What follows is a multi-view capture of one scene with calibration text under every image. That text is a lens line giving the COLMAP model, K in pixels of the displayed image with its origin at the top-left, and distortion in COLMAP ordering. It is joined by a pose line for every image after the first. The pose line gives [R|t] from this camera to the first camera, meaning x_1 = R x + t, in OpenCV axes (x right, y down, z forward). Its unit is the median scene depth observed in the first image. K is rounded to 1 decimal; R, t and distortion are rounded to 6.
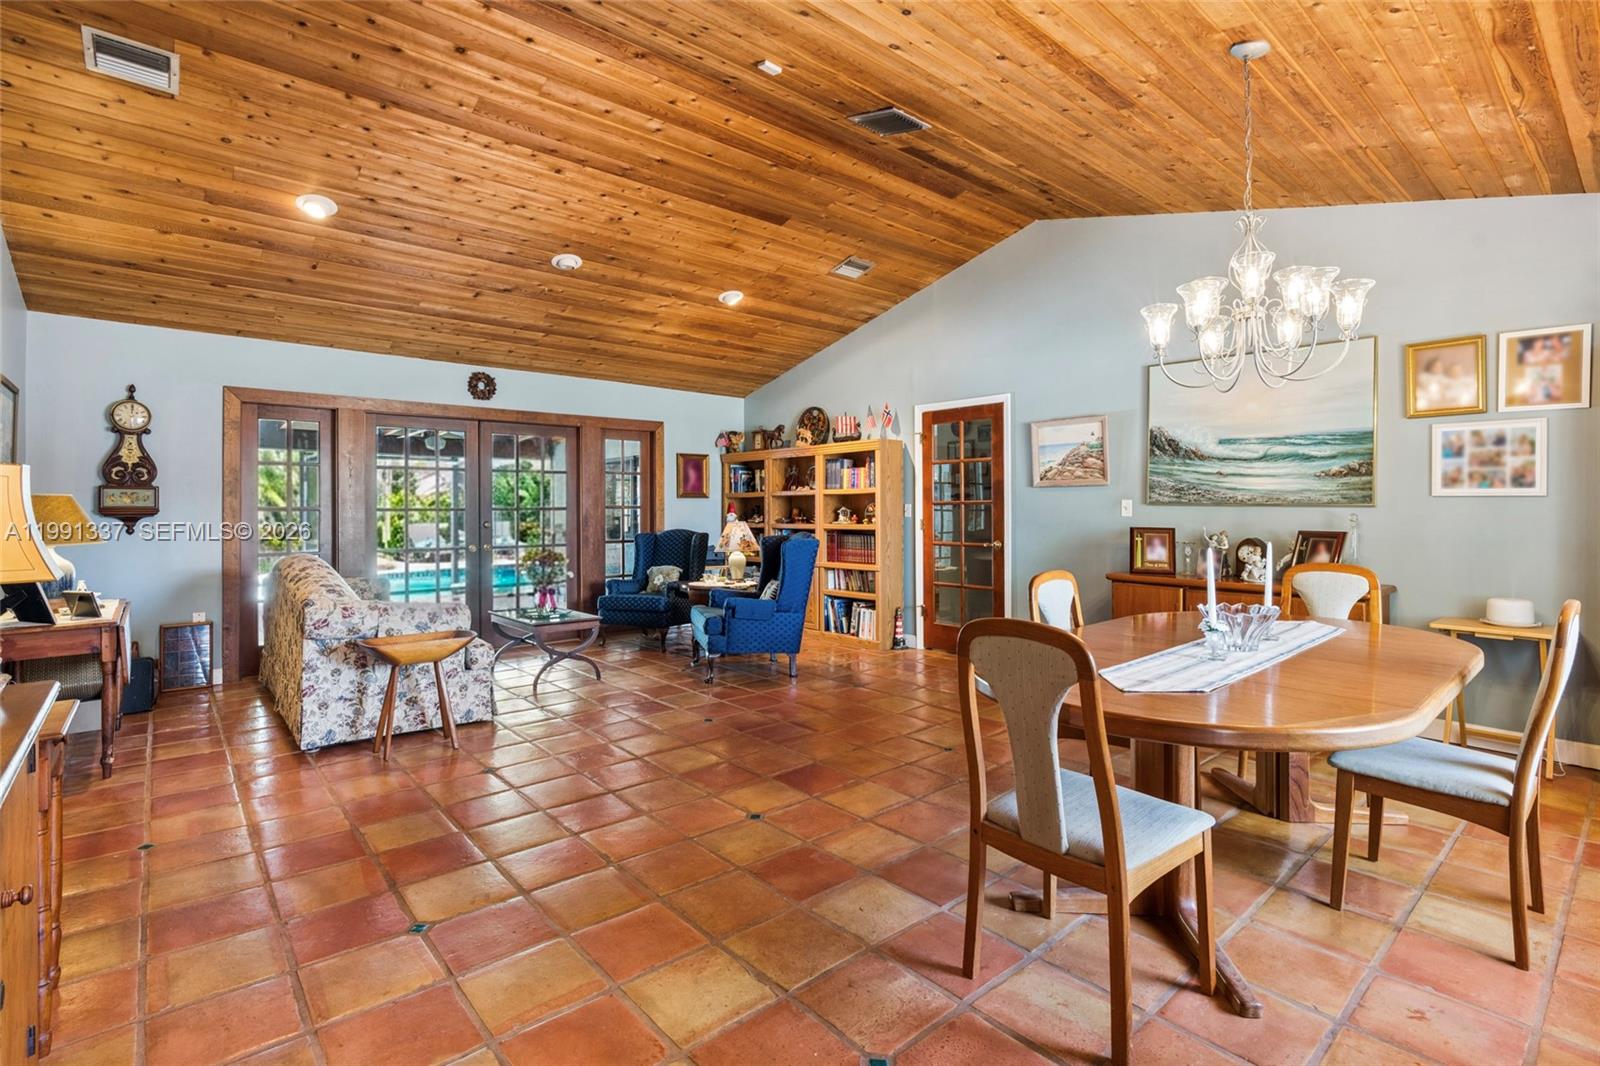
lens RADIAL K [[740.4, 0, 800.0], [0, 740.4, 533.0], [0, 0, 1]] dist [-0.000391, -0.000127]
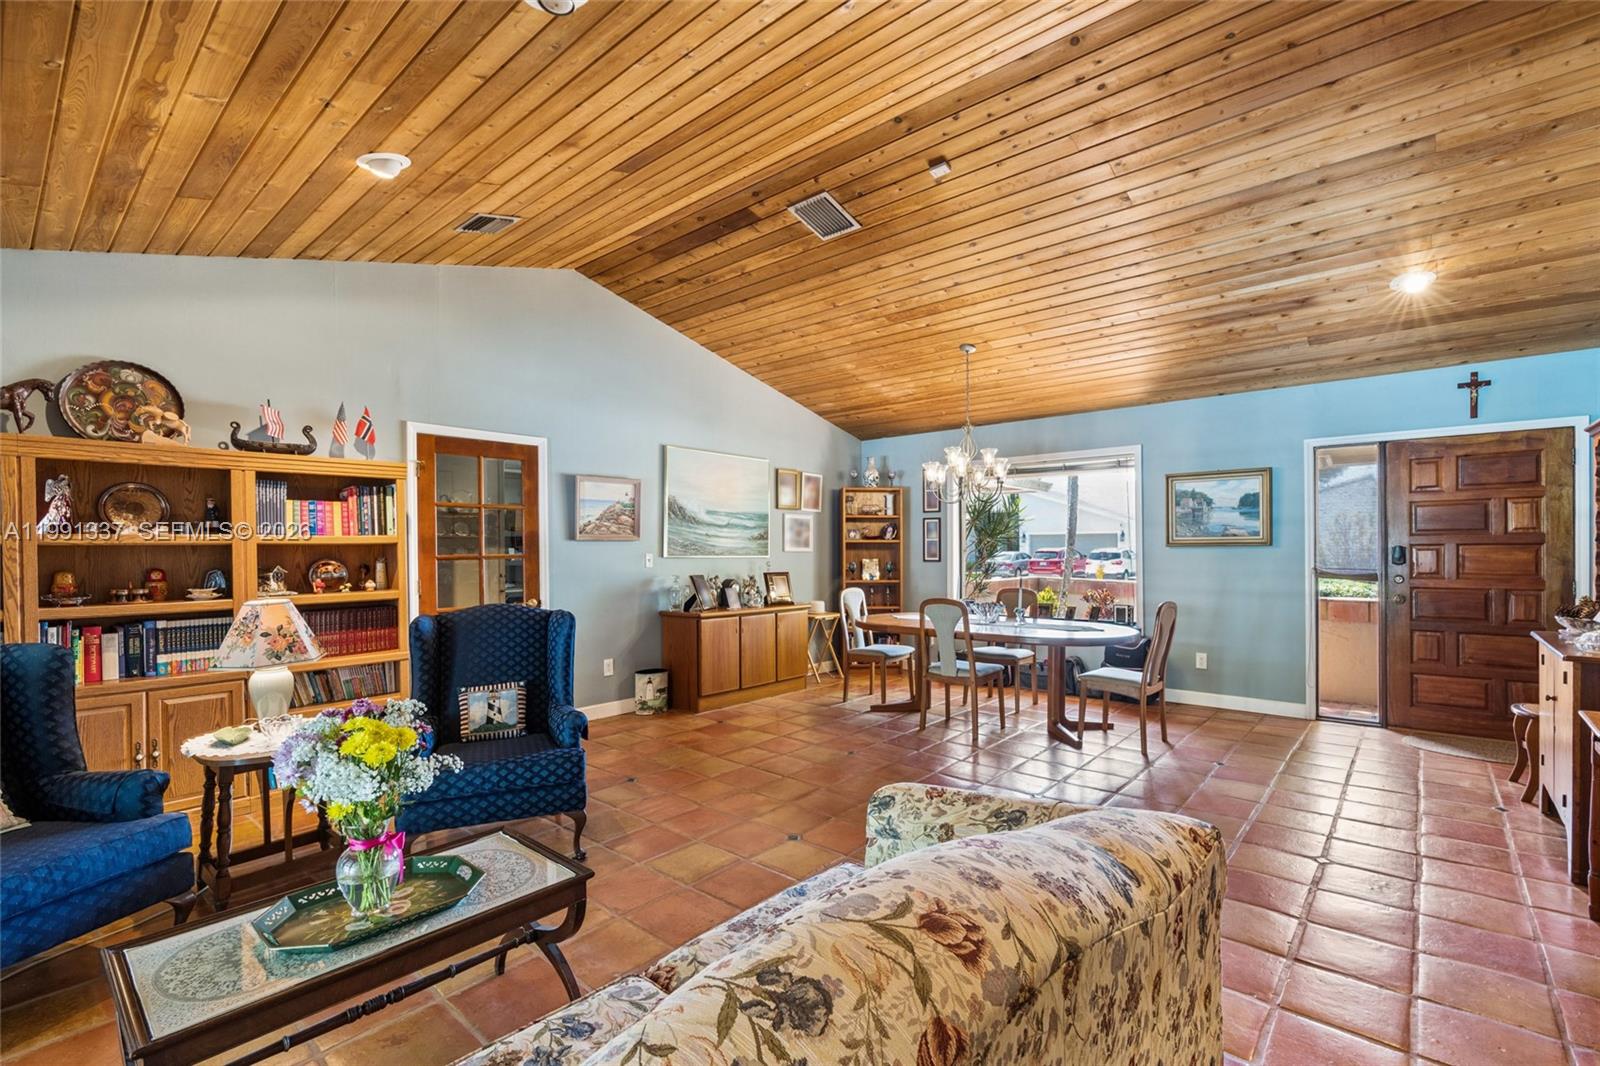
lens RADIAL K [[740.4, 0, 800.0], [0, 740.4, 533.0], [0, 0, 1]] dist [-0.000391, -0.000127]
pose [[-0.131005, 0.004098, 0.991373, -0.732013], [0.019766, 0.999803, -0.001521, -0.067744], [-0.991185, 0.019396, -0.131061, 0.874247]]
